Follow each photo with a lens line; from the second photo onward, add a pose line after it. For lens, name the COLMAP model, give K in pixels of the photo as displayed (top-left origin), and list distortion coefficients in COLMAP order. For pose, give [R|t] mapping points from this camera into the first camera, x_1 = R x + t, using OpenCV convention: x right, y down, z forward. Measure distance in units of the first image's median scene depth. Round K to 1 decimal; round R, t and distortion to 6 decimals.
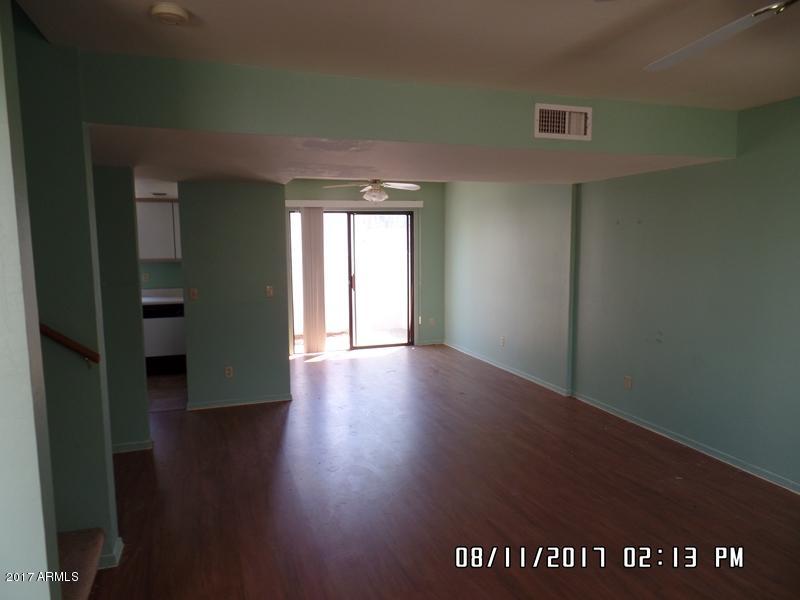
lens RADIAL K [[555.1, 0, 398.8], [0, 555.1, 302.9], [0, 0, 1]] dist [0.007888, 0.001144]
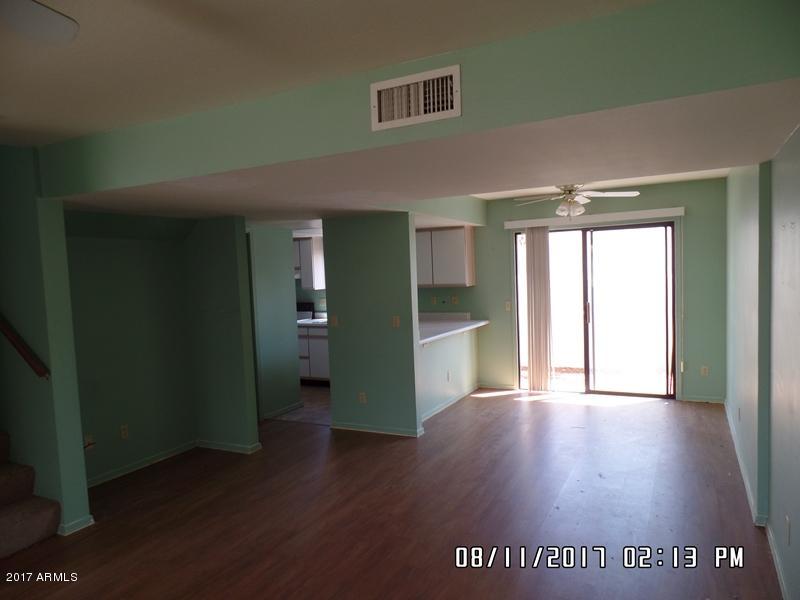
lens RADIAL K [[551.2, 0, 395.9], [0, 551.2, 300.7], [0, 0, 1]] dist [-0.005953, -0.003132]
pose [[0.692275, 0.020887, -0.721332, 0.456116], [-0.045867, 0.998833, -0.015097, -0.042373], [0.720175, 0.043537, 0.692425, 0.318105]]
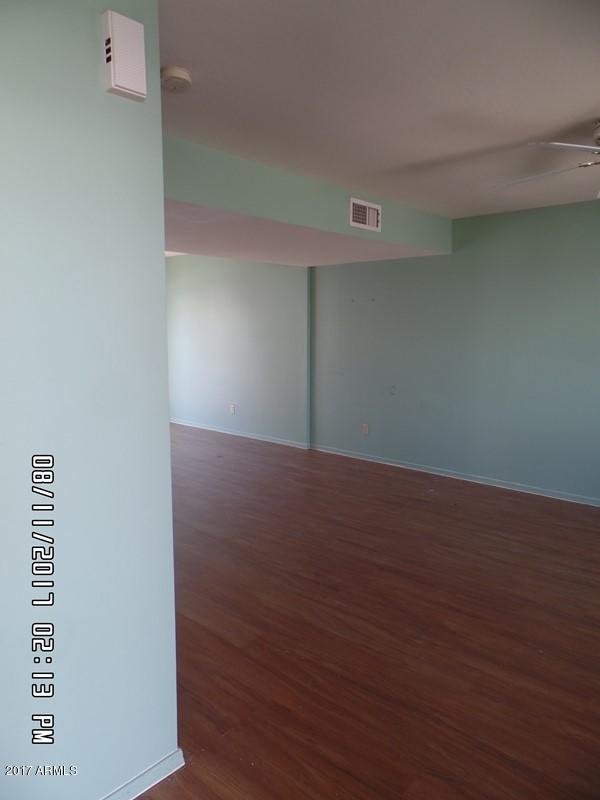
lens RADIAL K [[555.1, 0, 295.8], [0, 555.1, 402.2], [0, 0, 1]] dist [0.007888, 0.001144]
pose [[0.875964, -0.060737, 0.478538, -0.275369], [0.047327, 0.998076, 0.040046, 0.021306], [-0.480049, -0.012431, 0.877153, -0.013515]]
